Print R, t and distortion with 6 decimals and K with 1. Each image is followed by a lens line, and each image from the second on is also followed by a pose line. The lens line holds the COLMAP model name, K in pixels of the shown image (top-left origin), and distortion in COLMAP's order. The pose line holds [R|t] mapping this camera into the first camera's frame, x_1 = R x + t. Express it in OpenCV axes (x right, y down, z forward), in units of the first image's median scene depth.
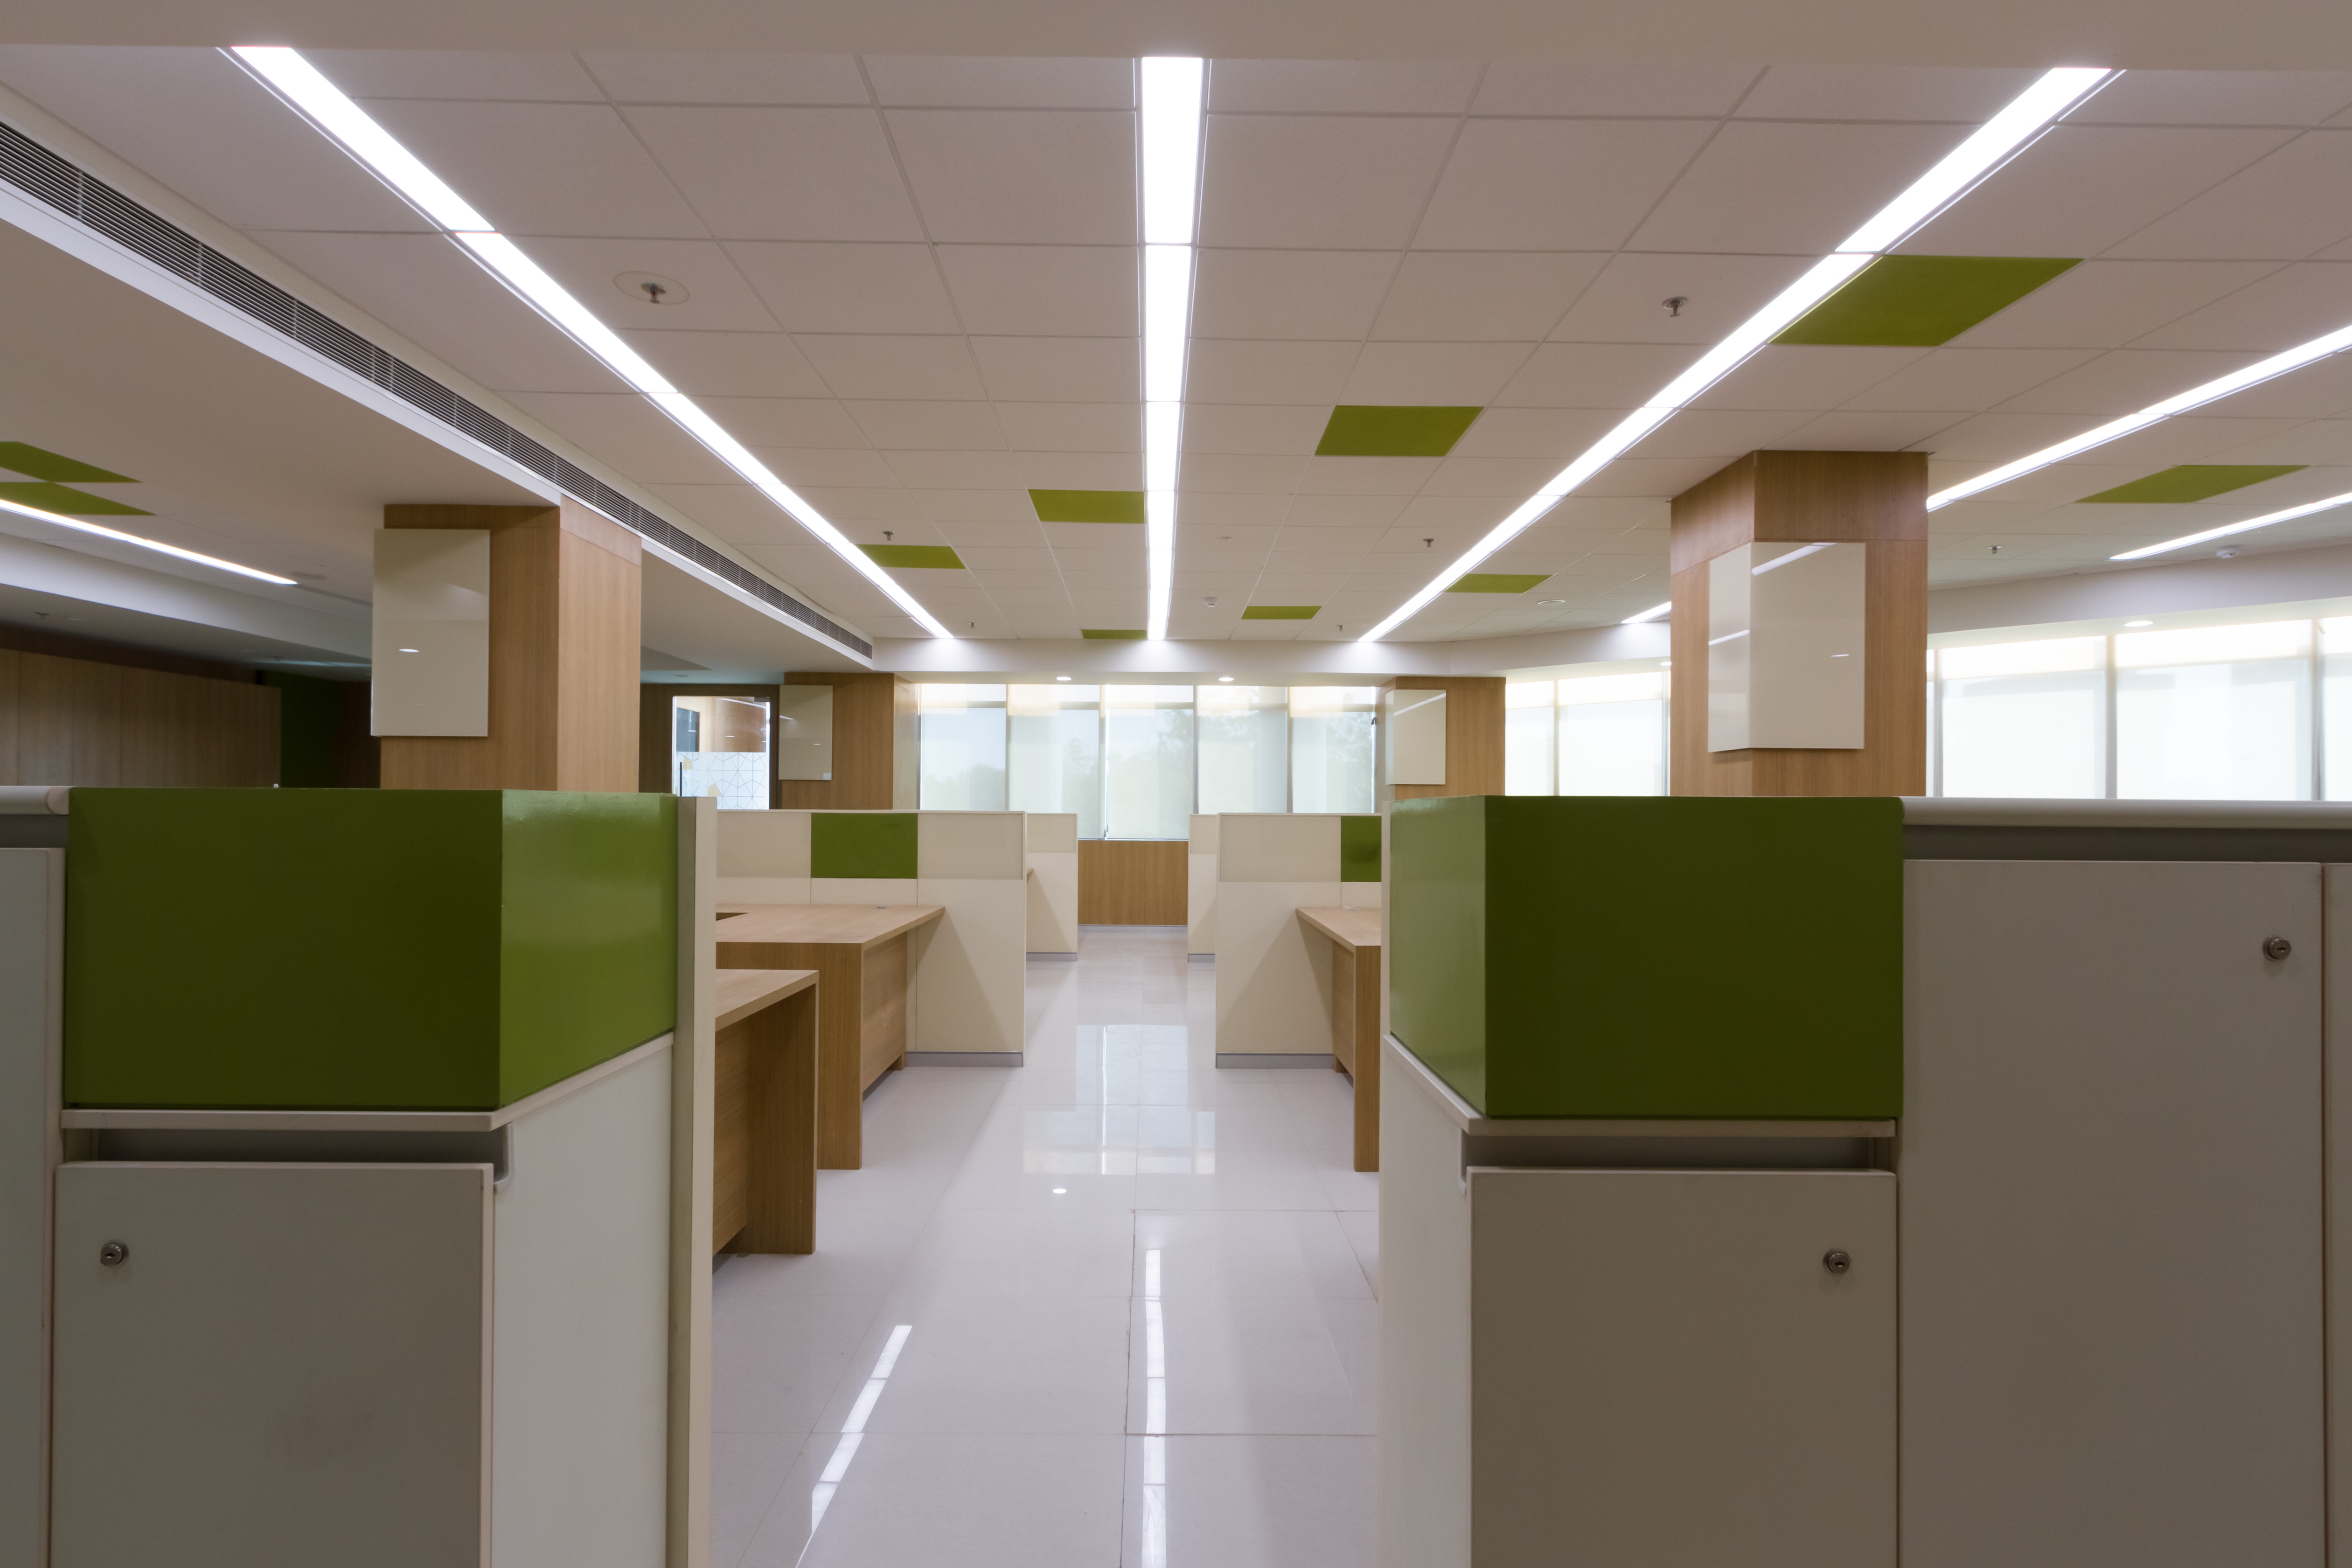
lens RADIAL K [[1131.3, 0, 1176.0], [0, 1131.3, 784.0], [0, 0, 1]] dist [0.003962, 0.000736]
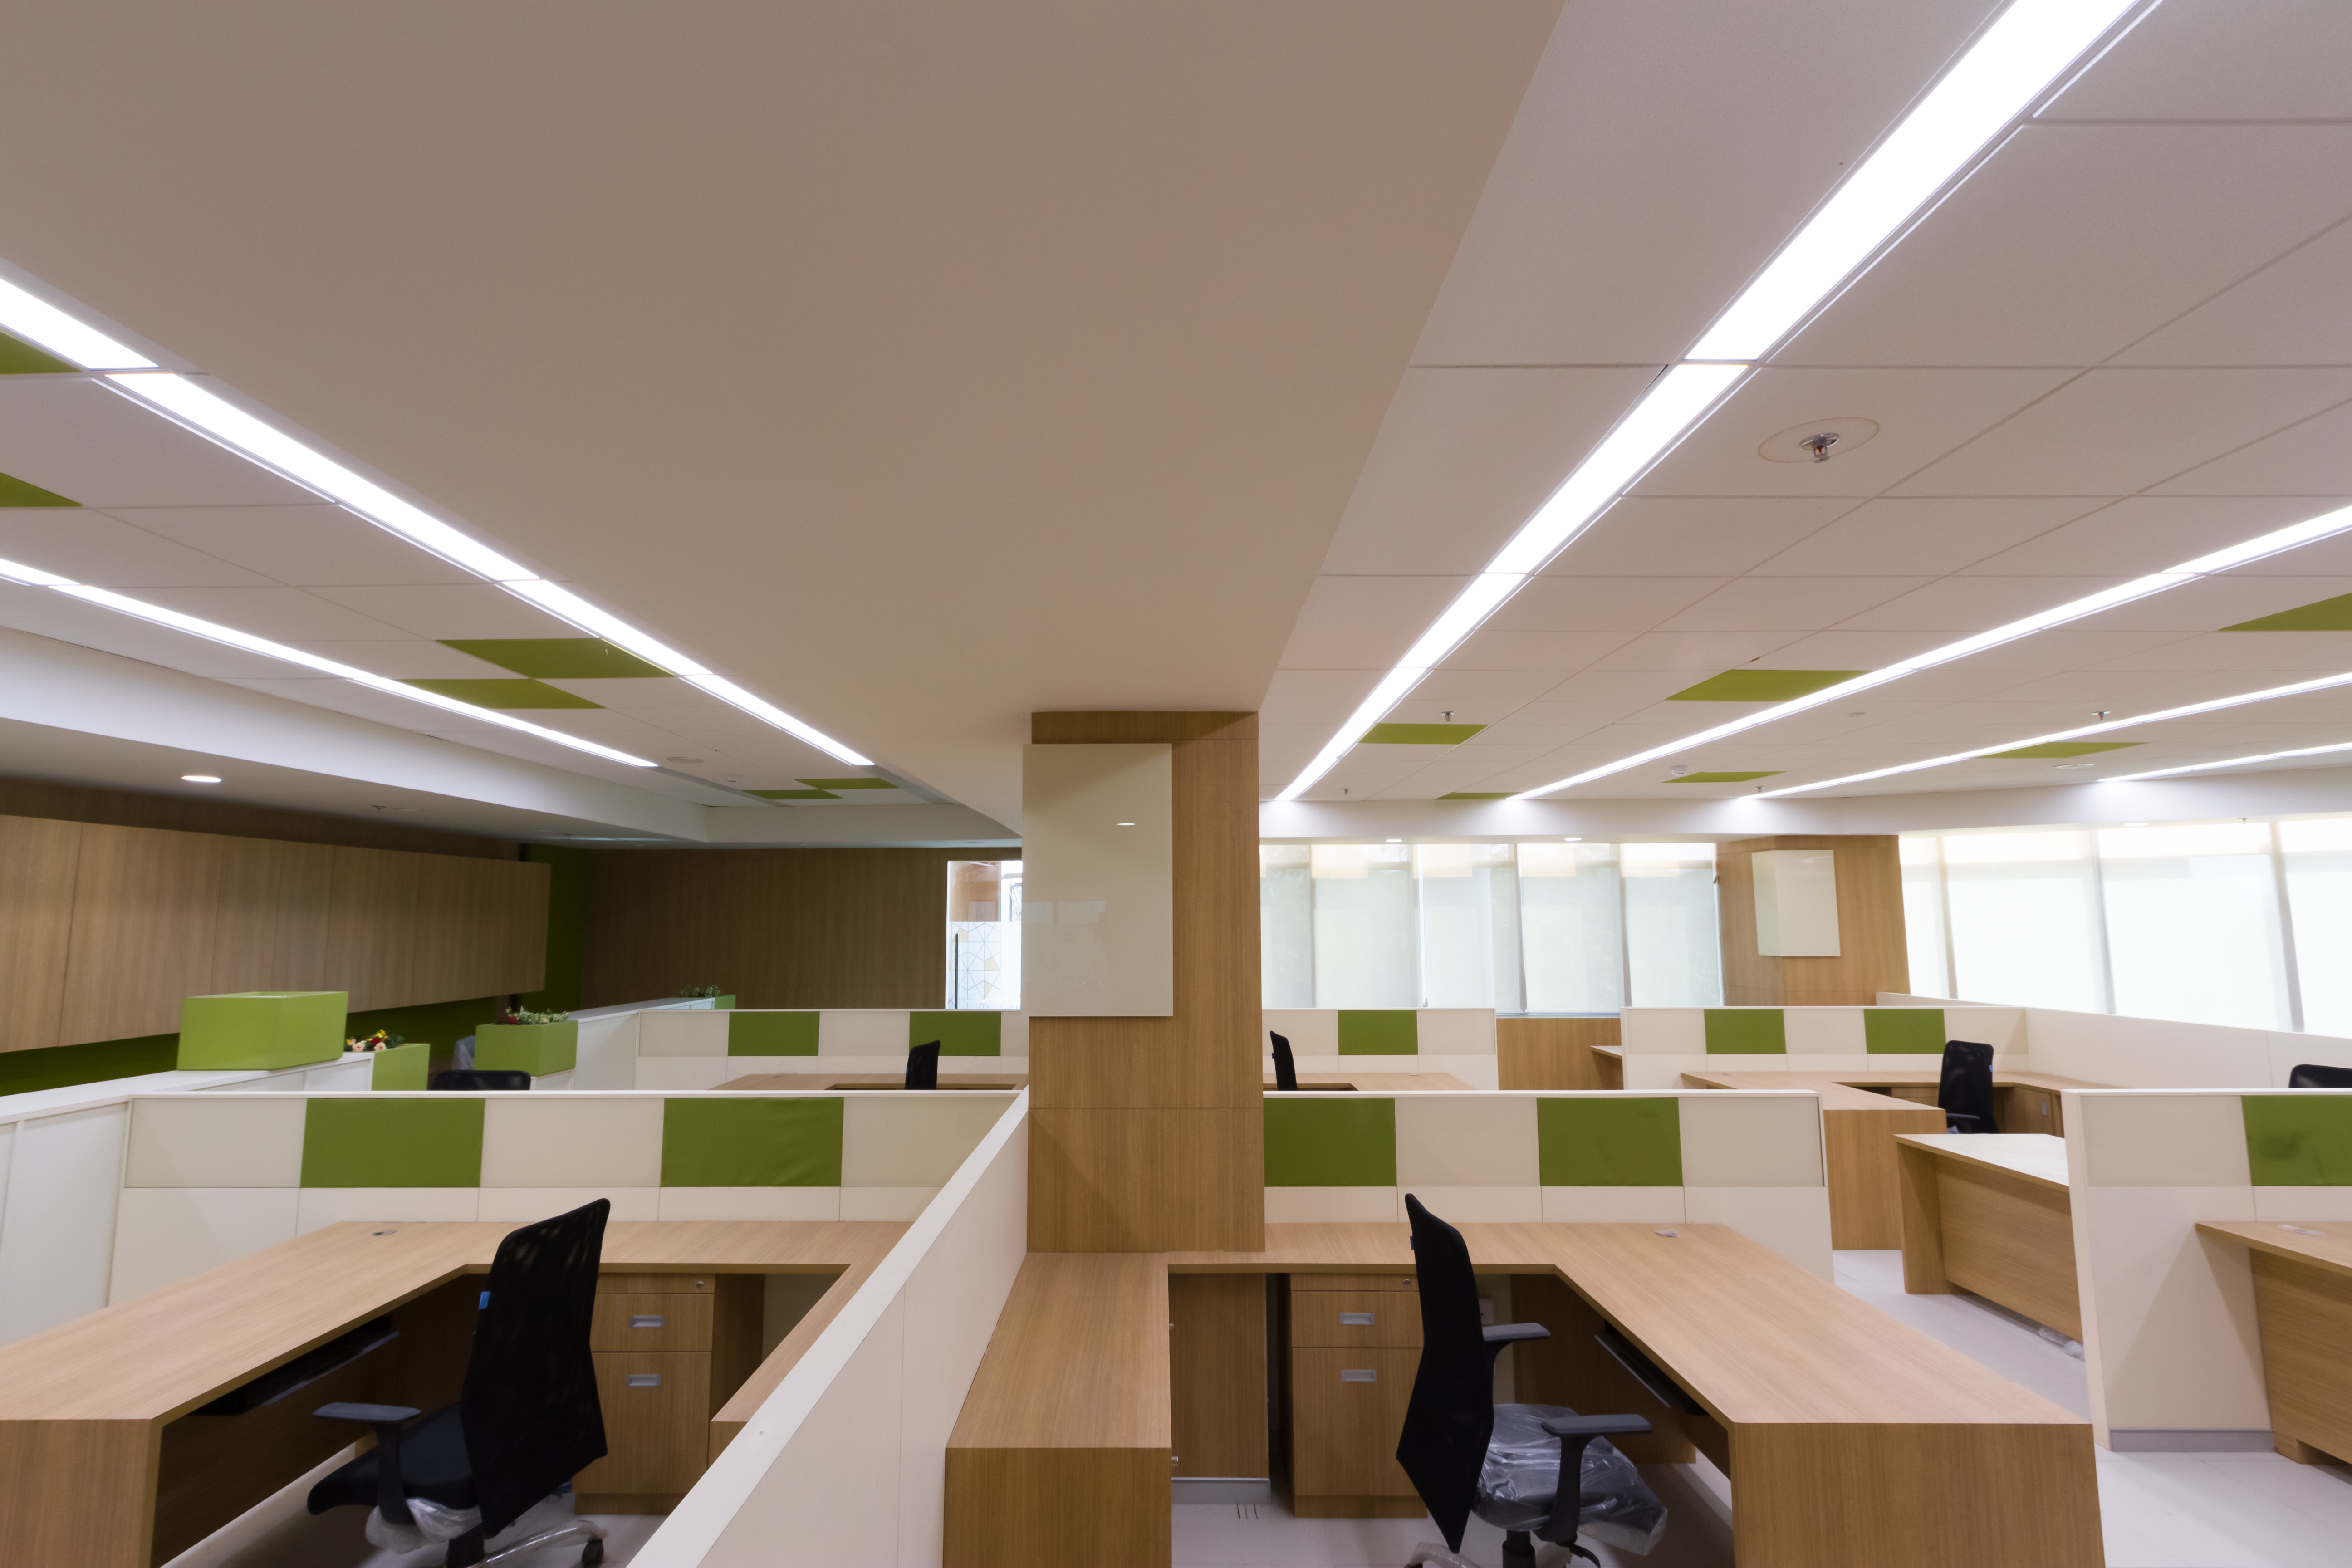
lens RADIAL K [[1097.4, 0, 1176.0], [0, 1097.4, 784.0], [0, 0, 1]] dist [-0.002049, 0.000165]
pose [[0.999837, -0.013087, -0.012452, -0.361798], [0.011819, 0.995224, -0.096901, -0.075984], [0.013661, 0.096738, 0.995216, 0.158919]]
